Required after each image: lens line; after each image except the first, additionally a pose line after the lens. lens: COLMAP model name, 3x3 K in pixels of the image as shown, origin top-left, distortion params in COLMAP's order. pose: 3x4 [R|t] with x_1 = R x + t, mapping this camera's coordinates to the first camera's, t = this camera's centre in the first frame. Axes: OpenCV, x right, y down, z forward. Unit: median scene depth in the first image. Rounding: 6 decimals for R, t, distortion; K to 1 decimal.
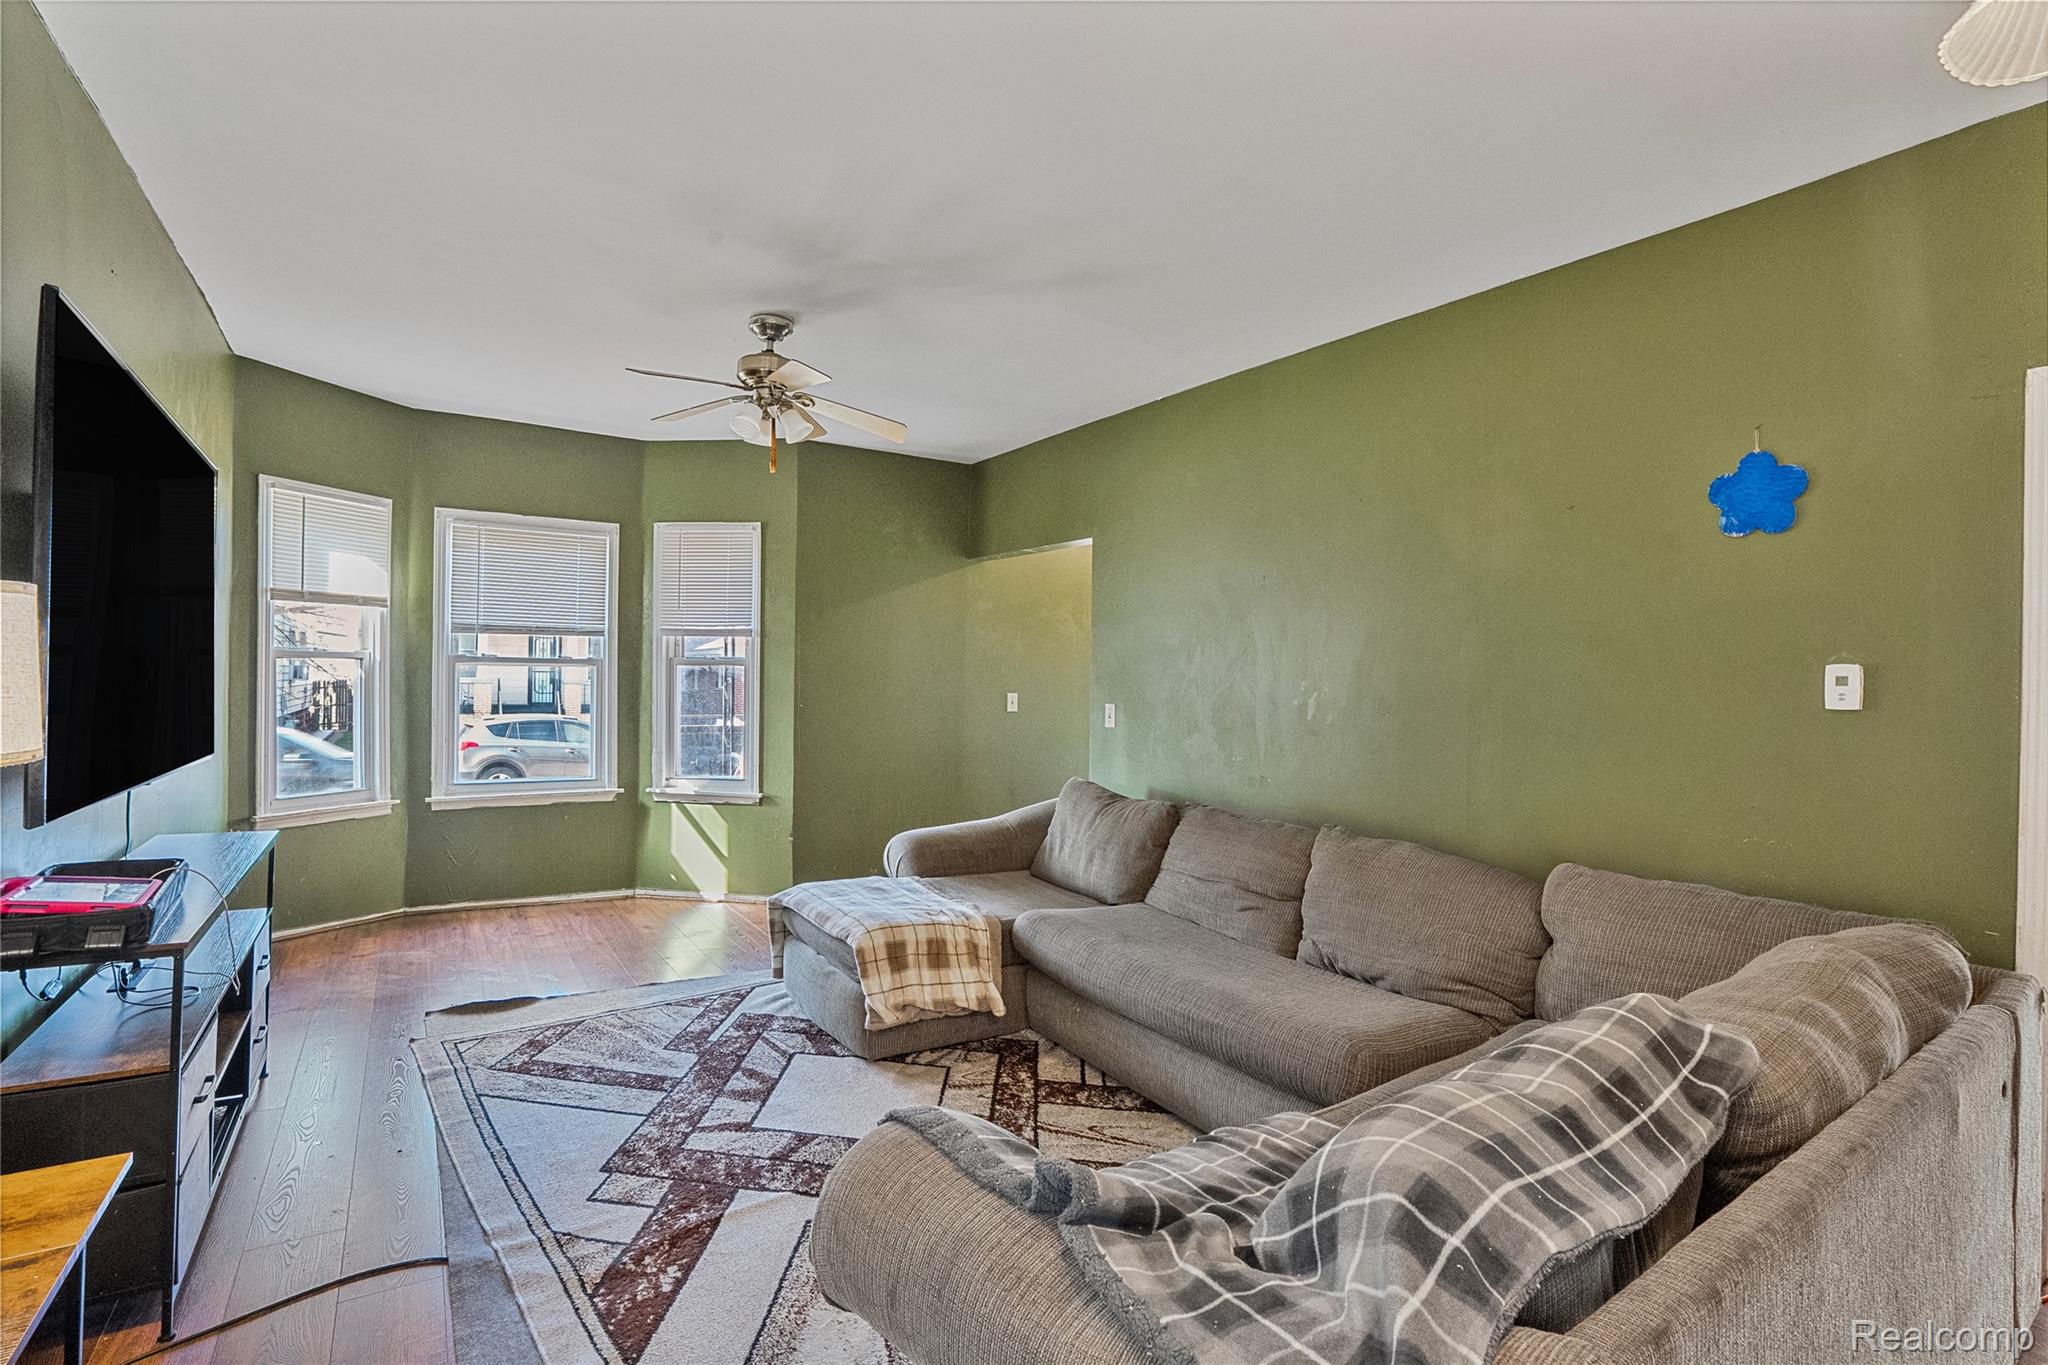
lens RADIAL K [[950.5, 0, 1021.7], [0, 950.5, 673.1], [0, 0, 1]] dist [-0.043015, 0.013279]
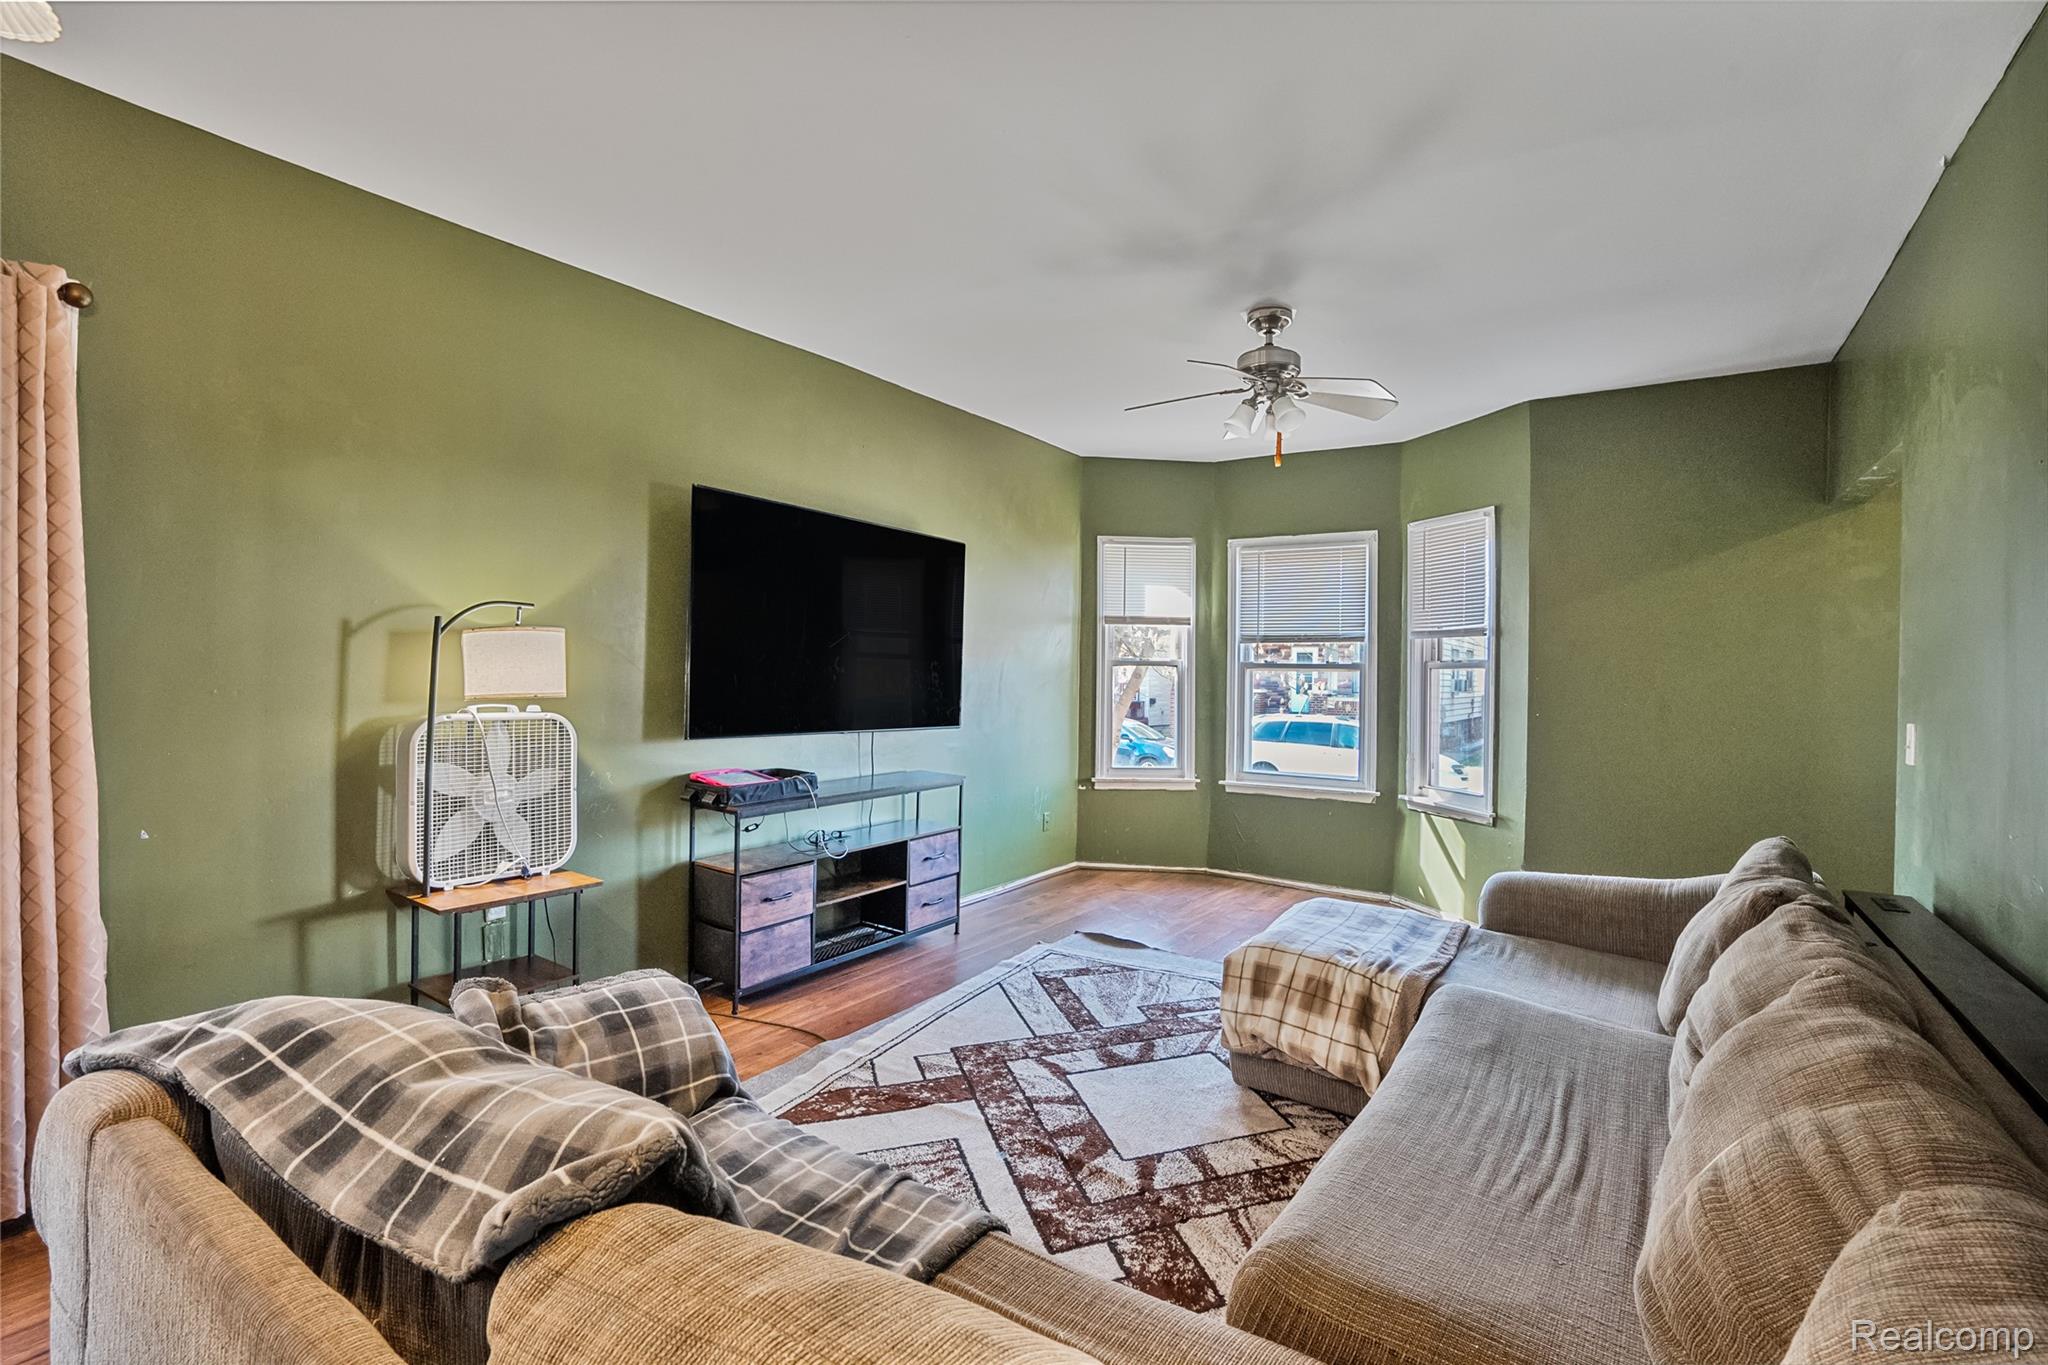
lens RADIAL K [[950.5, 0, 1019.6], [0, 950.5, 672.7], [0, 0, 1]] dist [-0.043015, 0.013279]
pose [[0.384865, -0.010416, -0.922914, 0.581351], [-0.006913, 0.999876, -0.014167, 0.019222], [0.922947, 0.011832, 0.384745, 0.415266]]
